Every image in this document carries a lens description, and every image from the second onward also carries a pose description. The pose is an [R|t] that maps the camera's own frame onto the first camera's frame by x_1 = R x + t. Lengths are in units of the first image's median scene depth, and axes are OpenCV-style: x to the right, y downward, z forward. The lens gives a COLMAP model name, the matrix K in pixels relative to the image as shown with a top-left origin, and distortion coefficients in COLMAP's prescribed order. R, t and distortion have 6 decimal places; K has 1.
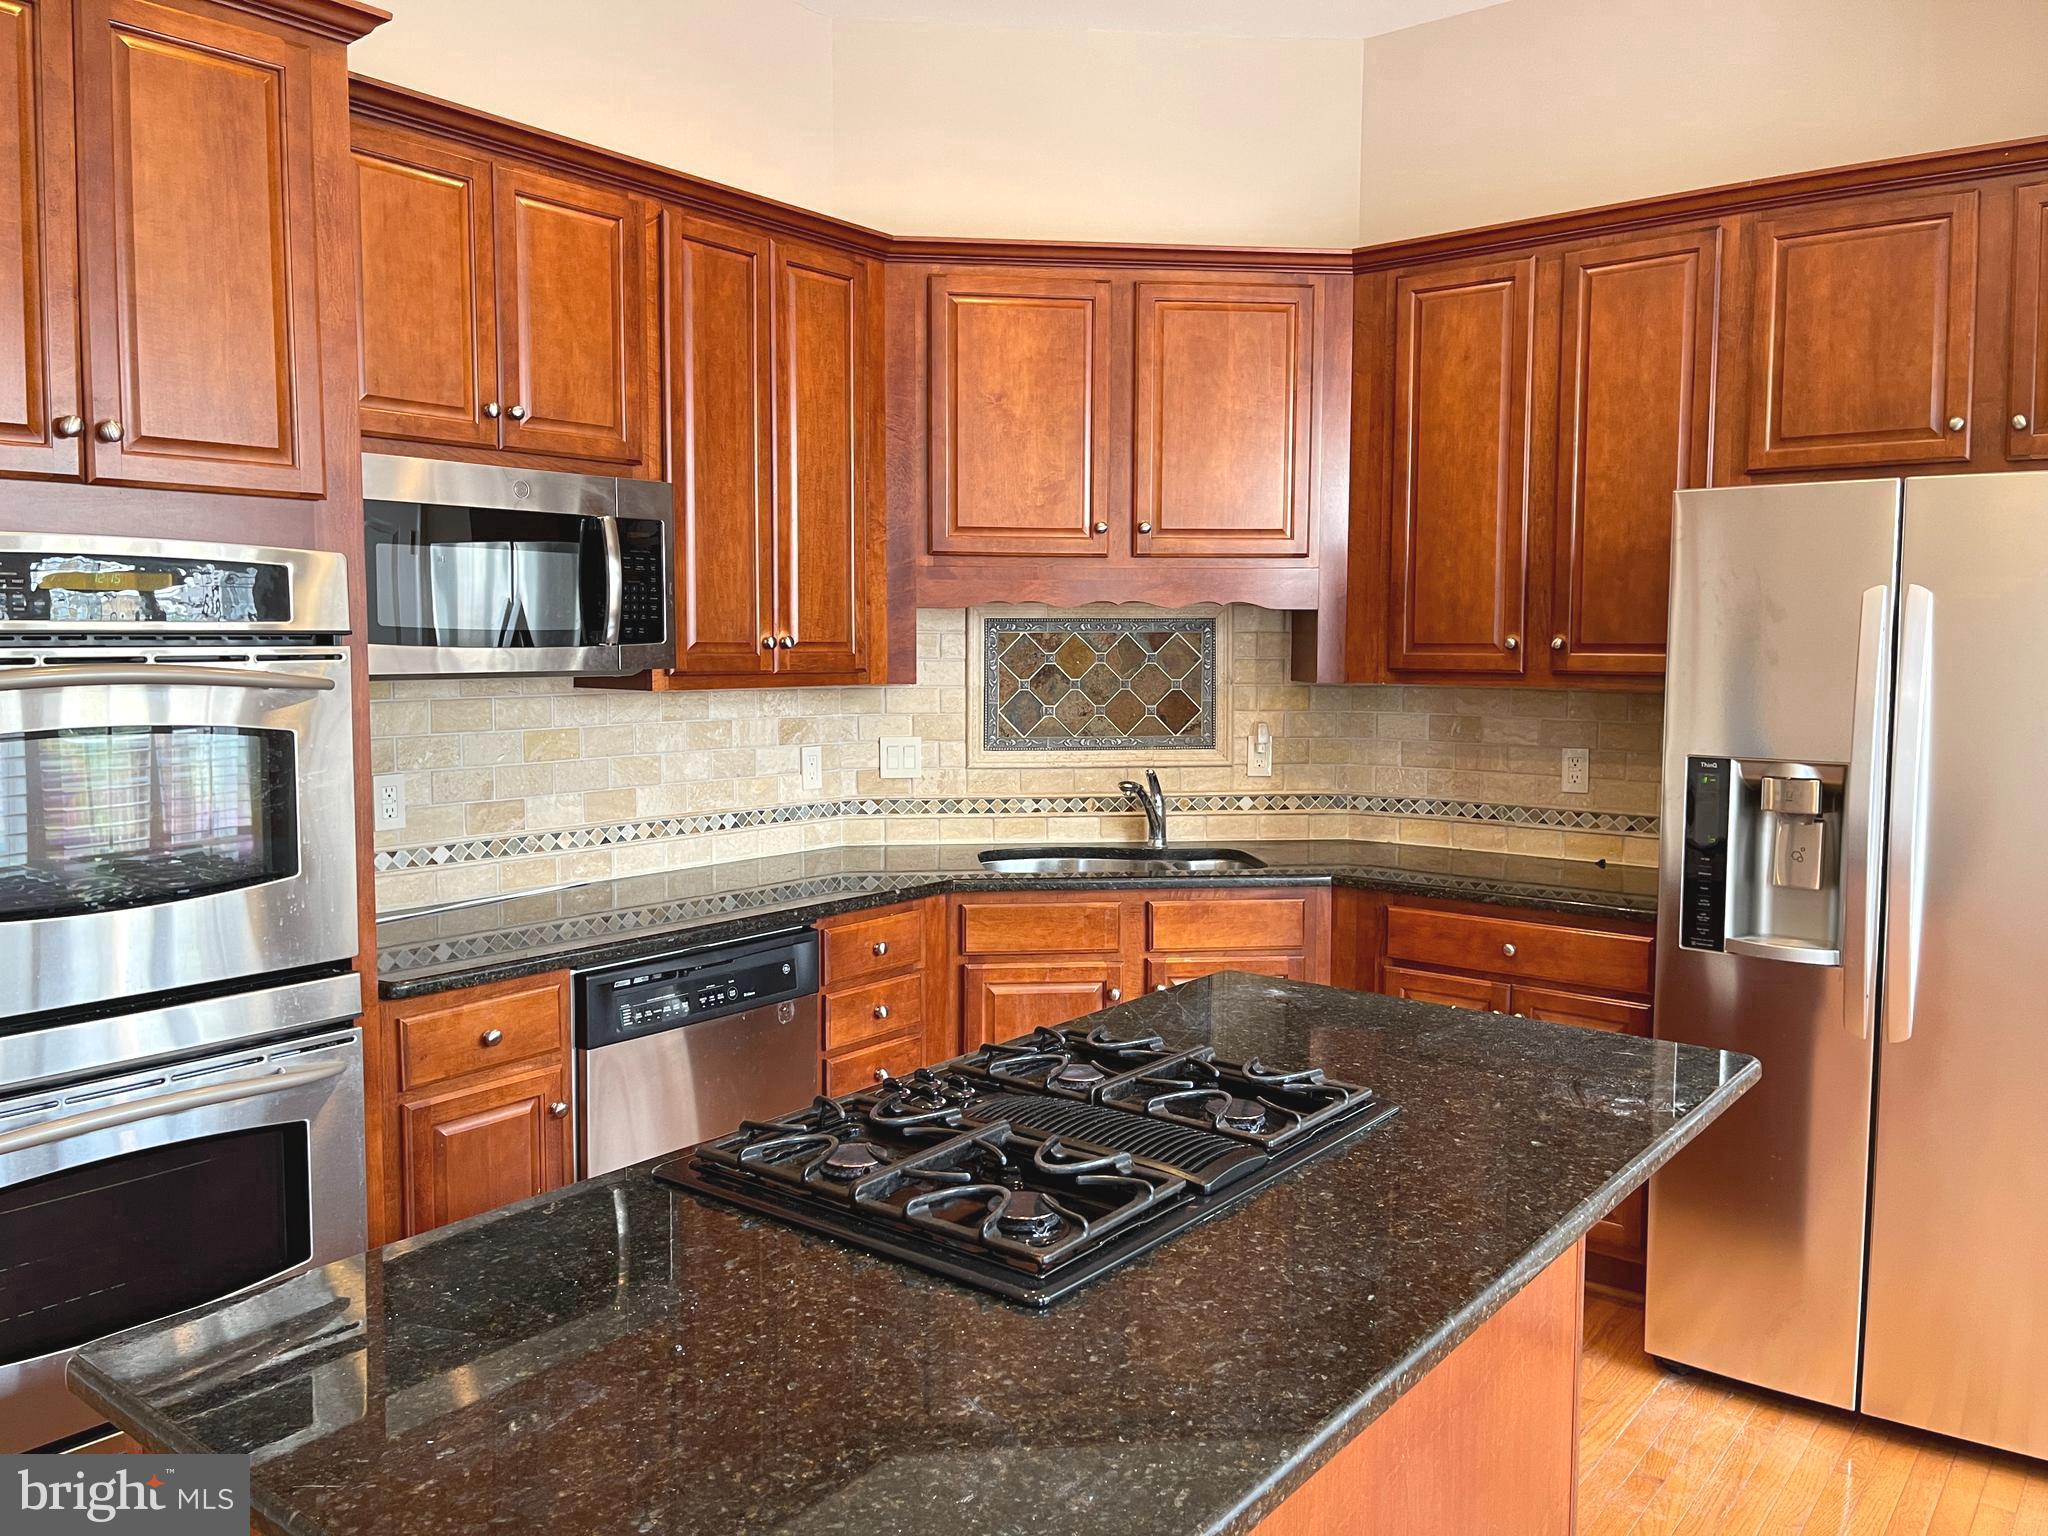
lens RADIAL K [[1540.5, 0, 1007.4], [0, 1540.5, 762.2], [0, 0, 1]] dist [0.010208, -0.001198]
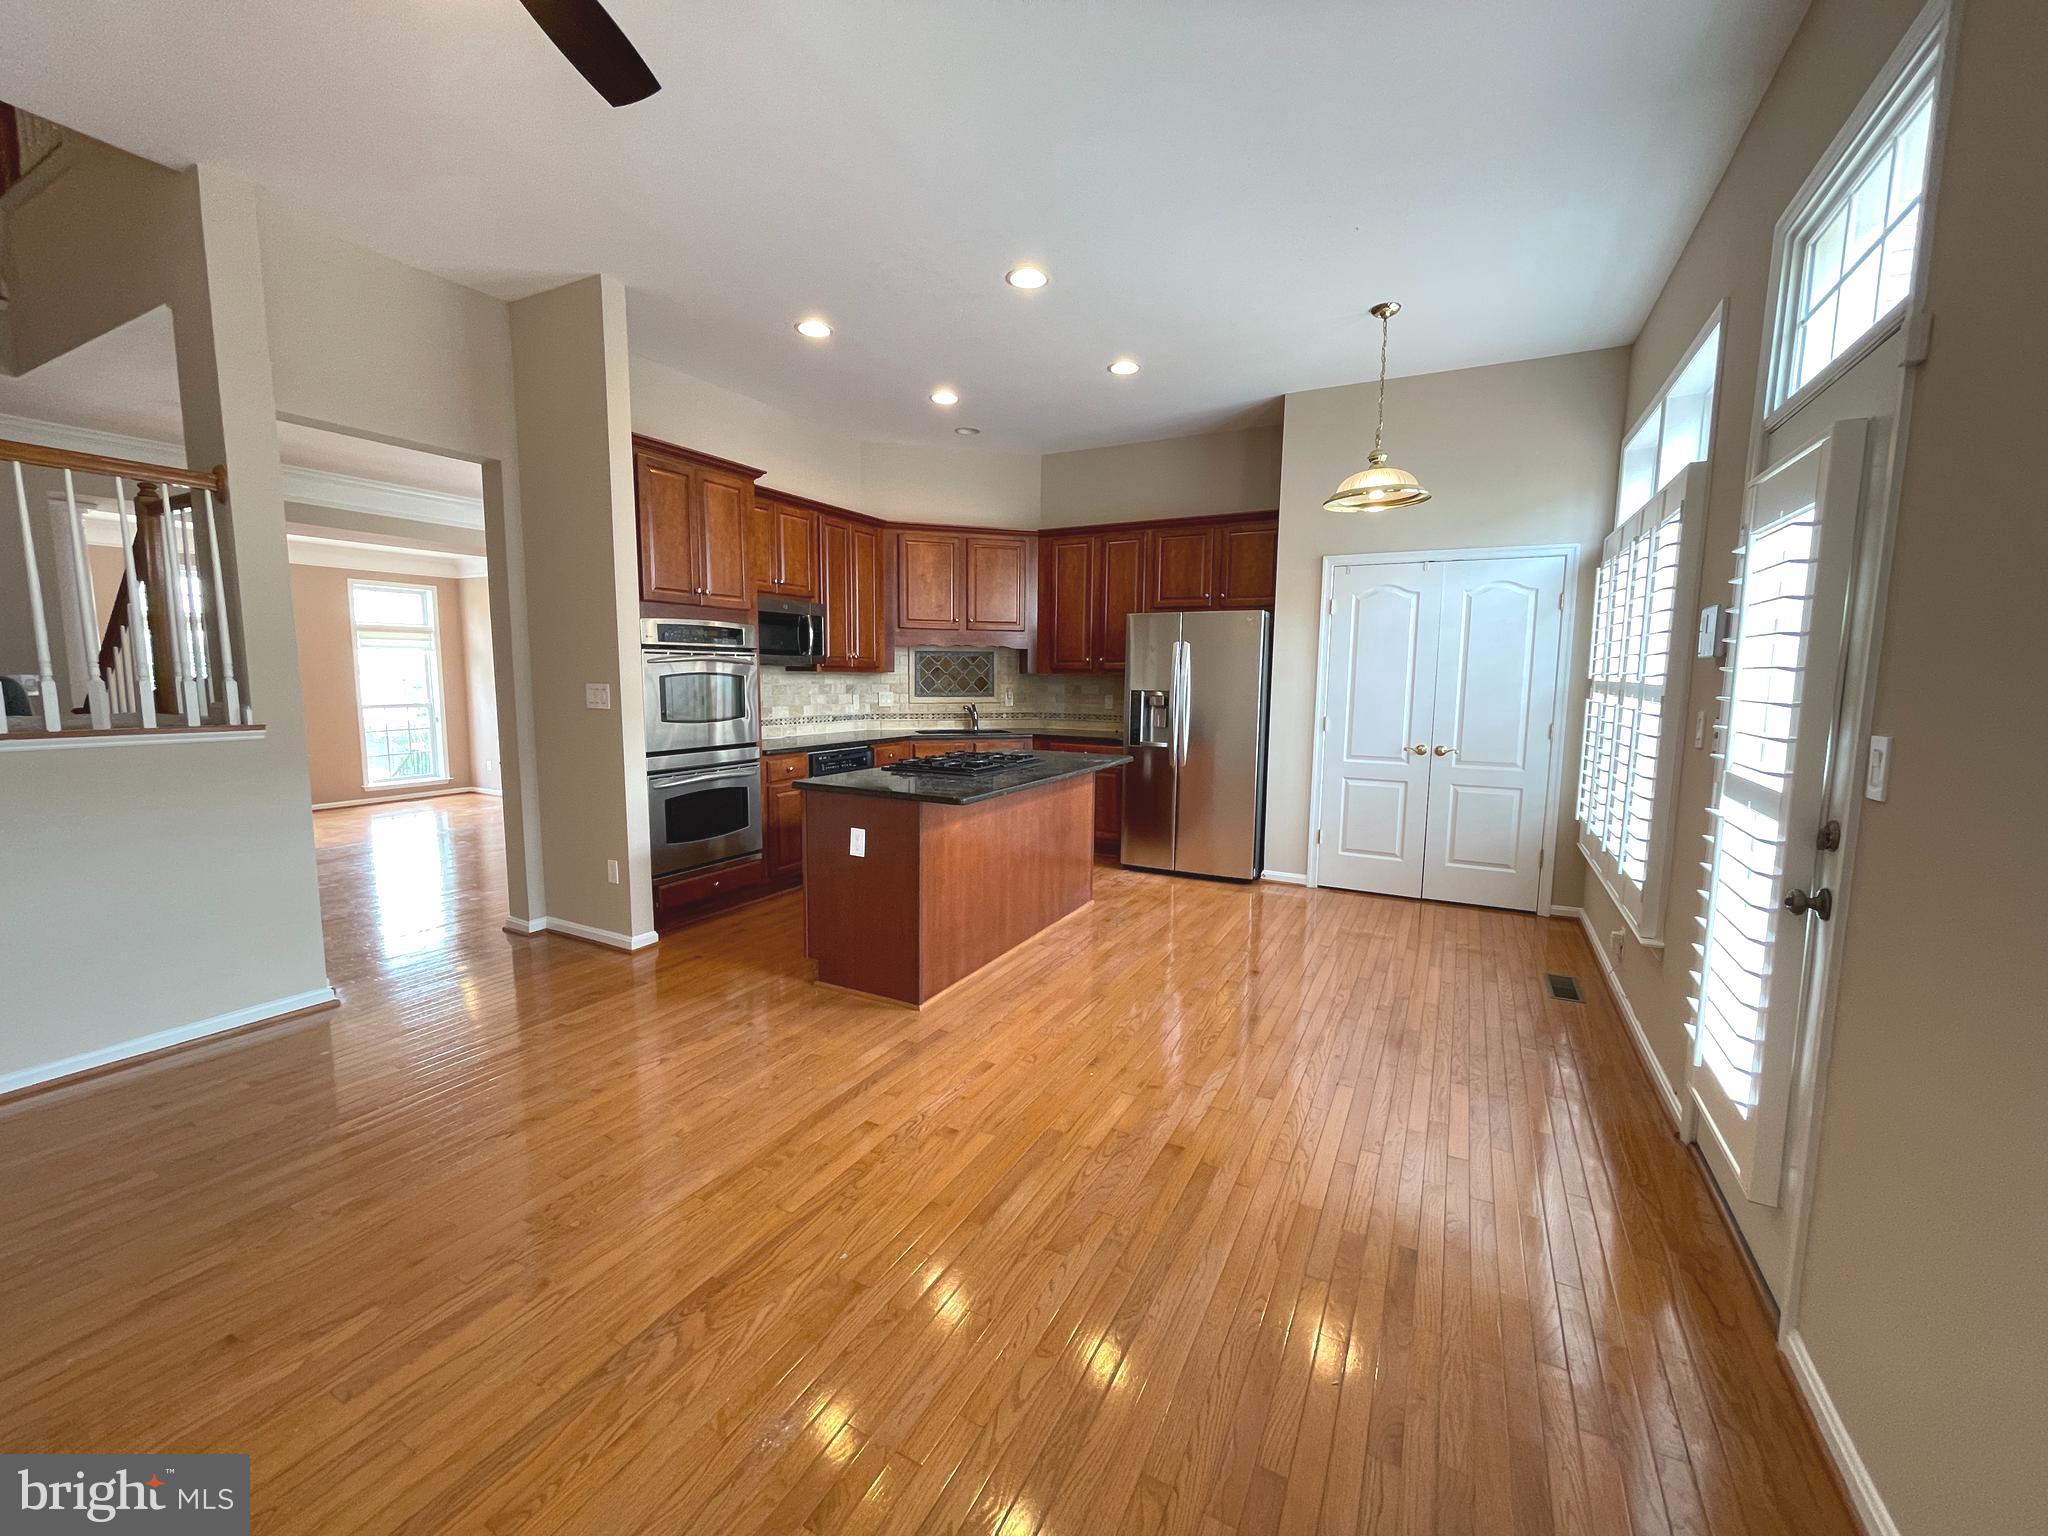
lens RADIAL K [[831.1, 0, 1032.9], [0, 831.1, 779.1], [0, 0, 1]] dist [0.001834, -0.000025]
pose [[0.979799, -0.017865, 0.199183, -0.120254], [0.008919, 0.998915, 0.045719, 0.082926], [-0.199784, -0.043019, 0.978895, -0.620338]]
